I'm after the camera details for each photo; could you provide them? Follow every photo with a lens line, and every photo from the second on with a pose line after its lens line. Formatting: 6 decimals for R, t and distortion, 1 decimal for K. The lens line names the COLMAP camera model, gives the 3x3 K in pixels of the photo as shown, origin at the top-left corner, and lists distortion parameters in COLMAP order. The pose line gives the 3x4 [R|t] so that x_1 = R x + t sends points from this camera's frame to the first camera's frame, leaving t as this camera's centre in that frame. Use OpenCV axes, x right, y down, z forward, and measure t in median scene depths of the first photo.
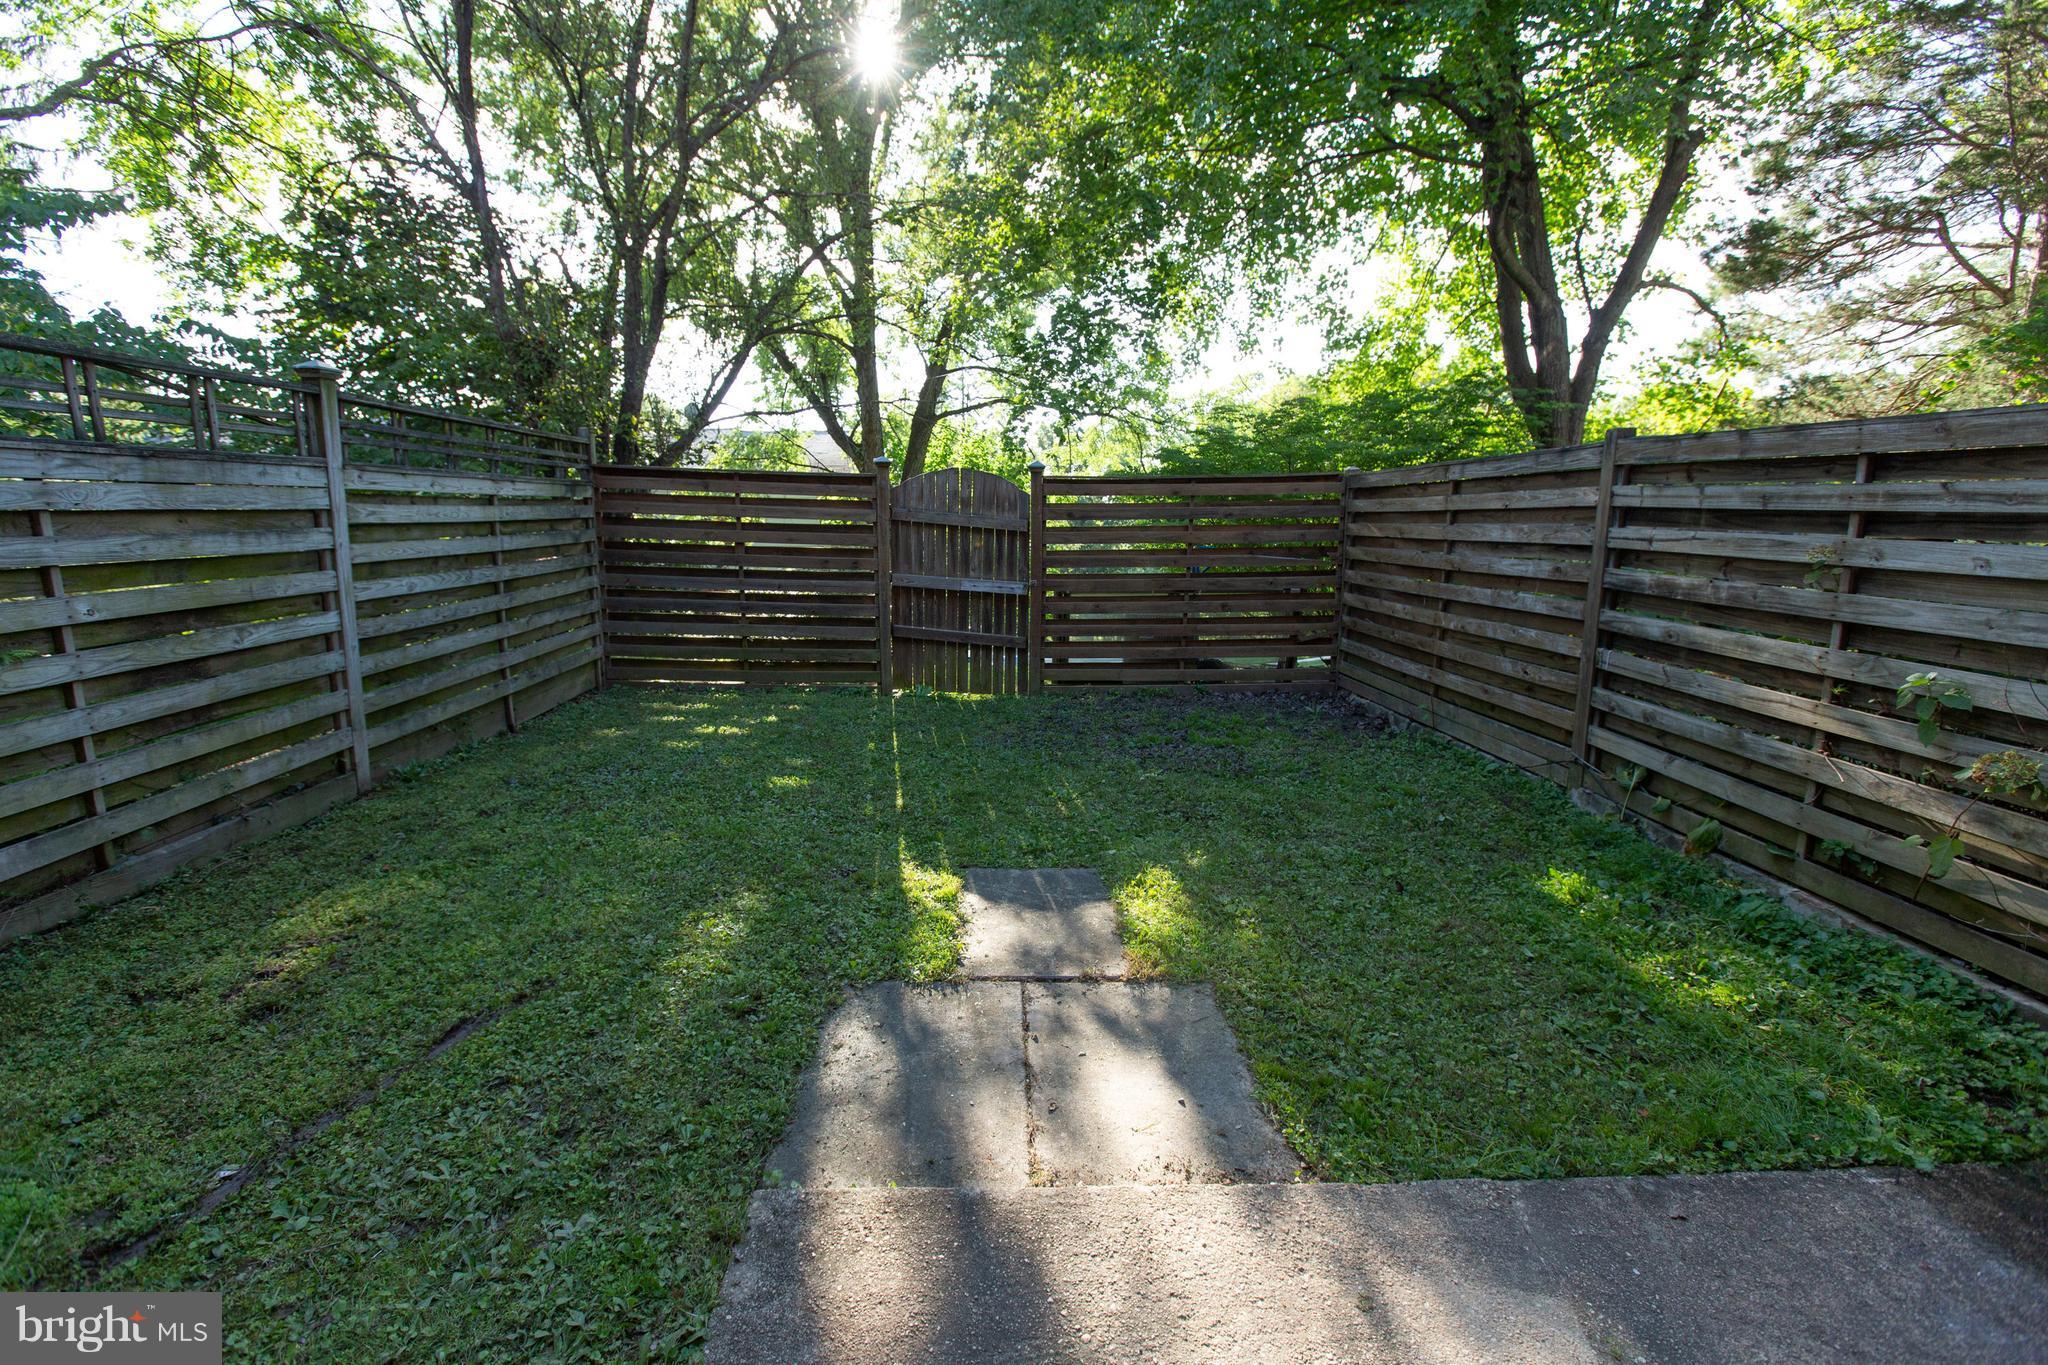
lens RADIAL K [[893.5, 0, 1022.4], [0, 893.5, 678.6], [0, 0, 1]] dist [0.002379, -0.002904]
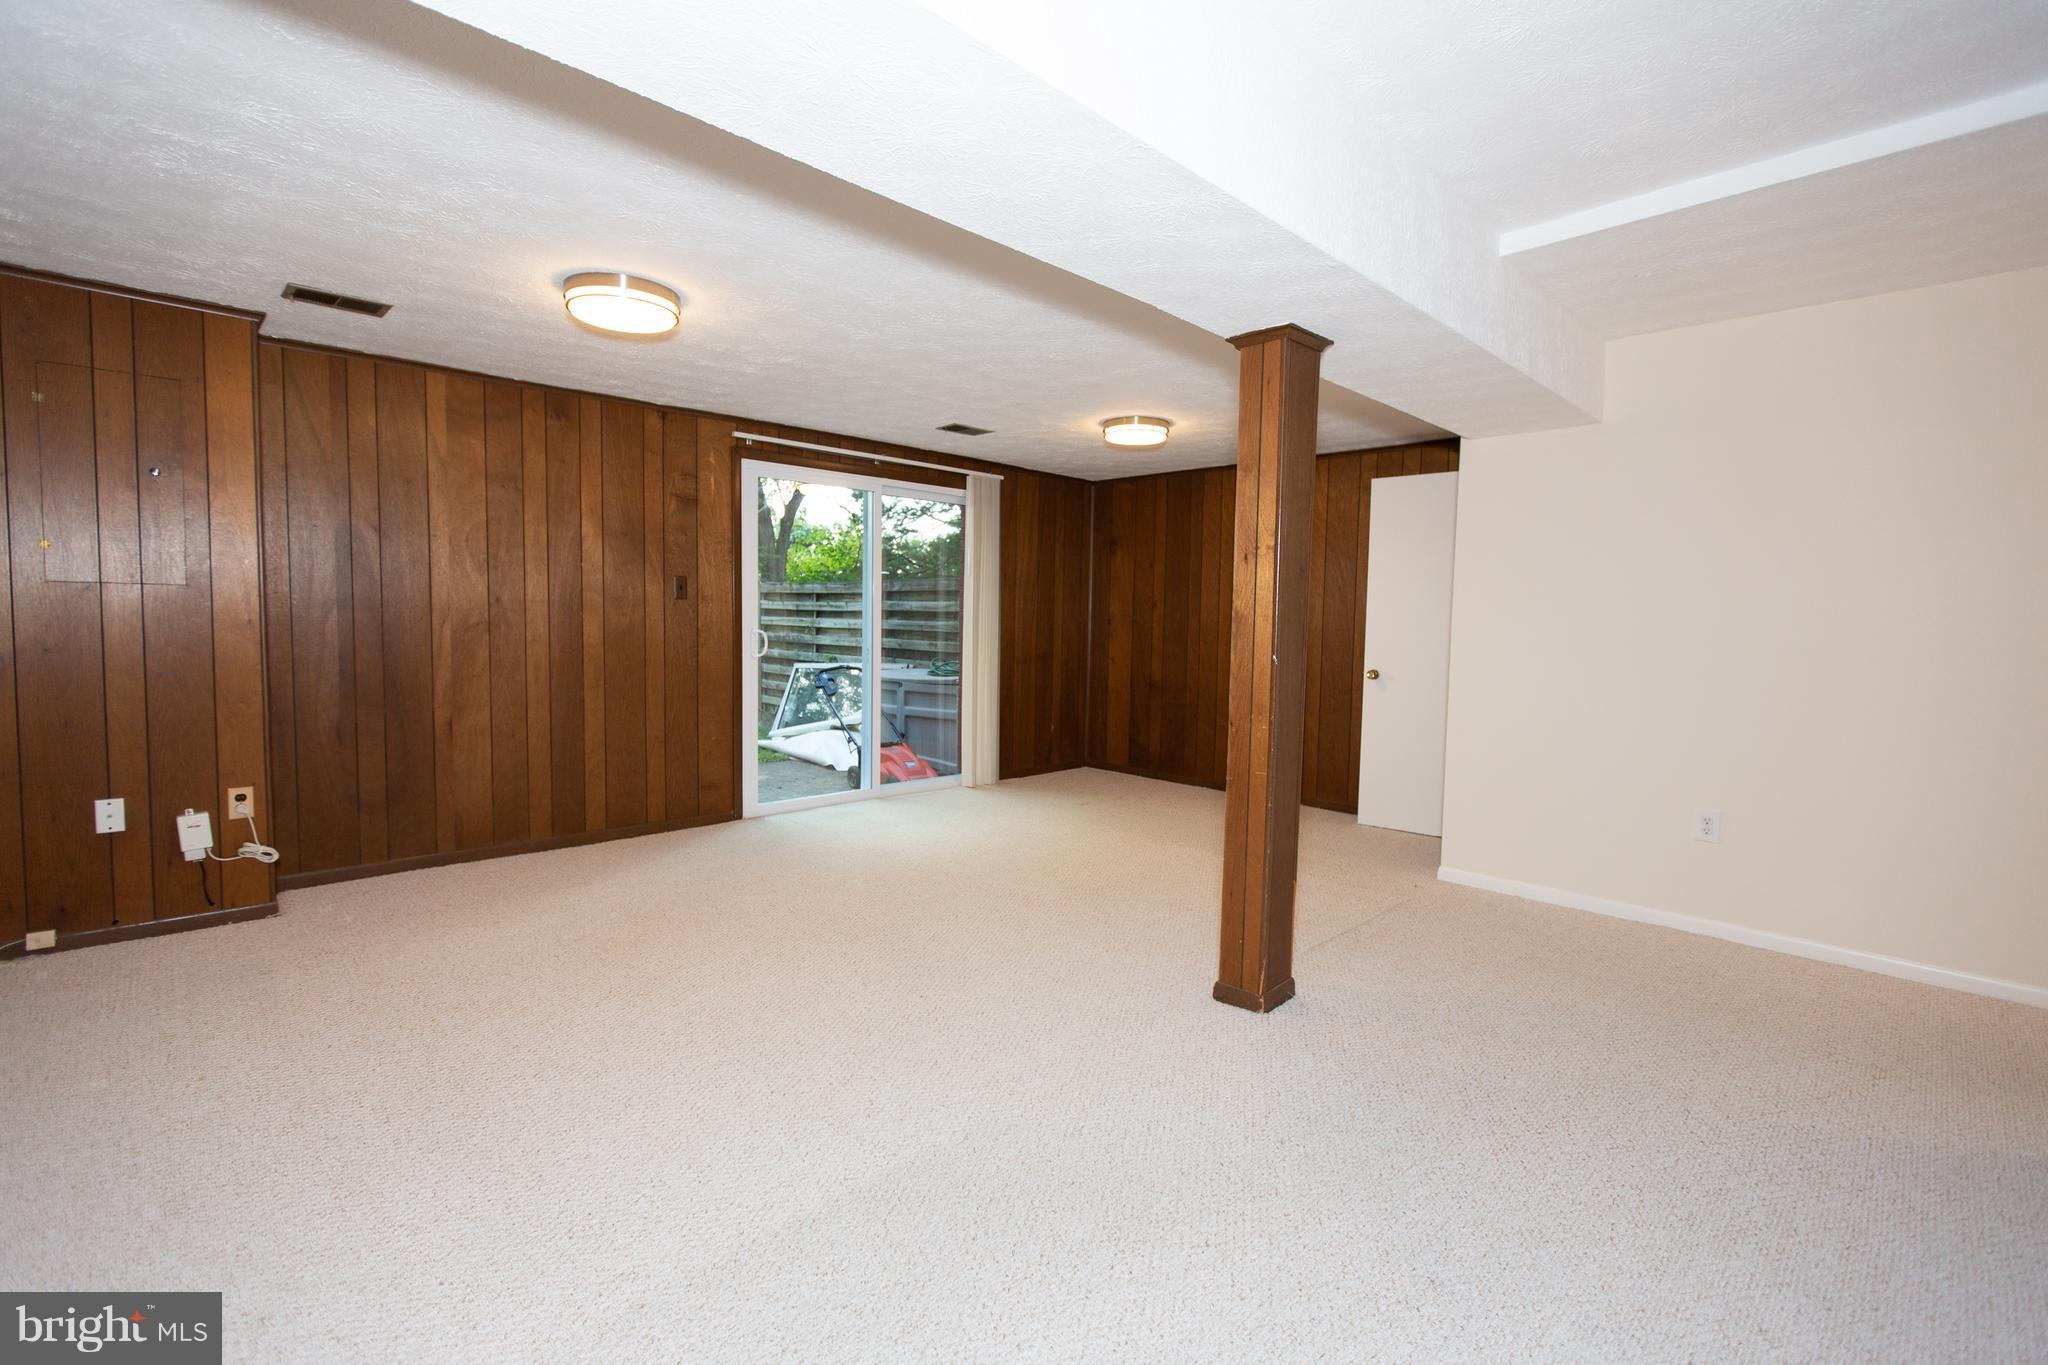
lens RADIAL K [[893.5, 0, 1023.5], [0, 893.5, 676.8], [0, 0, 1]] dist [0.002379, -0.002904]
pose [[0.756137, -0.049302, 0.652553, -0.568302], [0.119497, 0.990795, -0.063609, 0.316319], [-0.643410, 0.126075, 0.755068, -1.730502]]
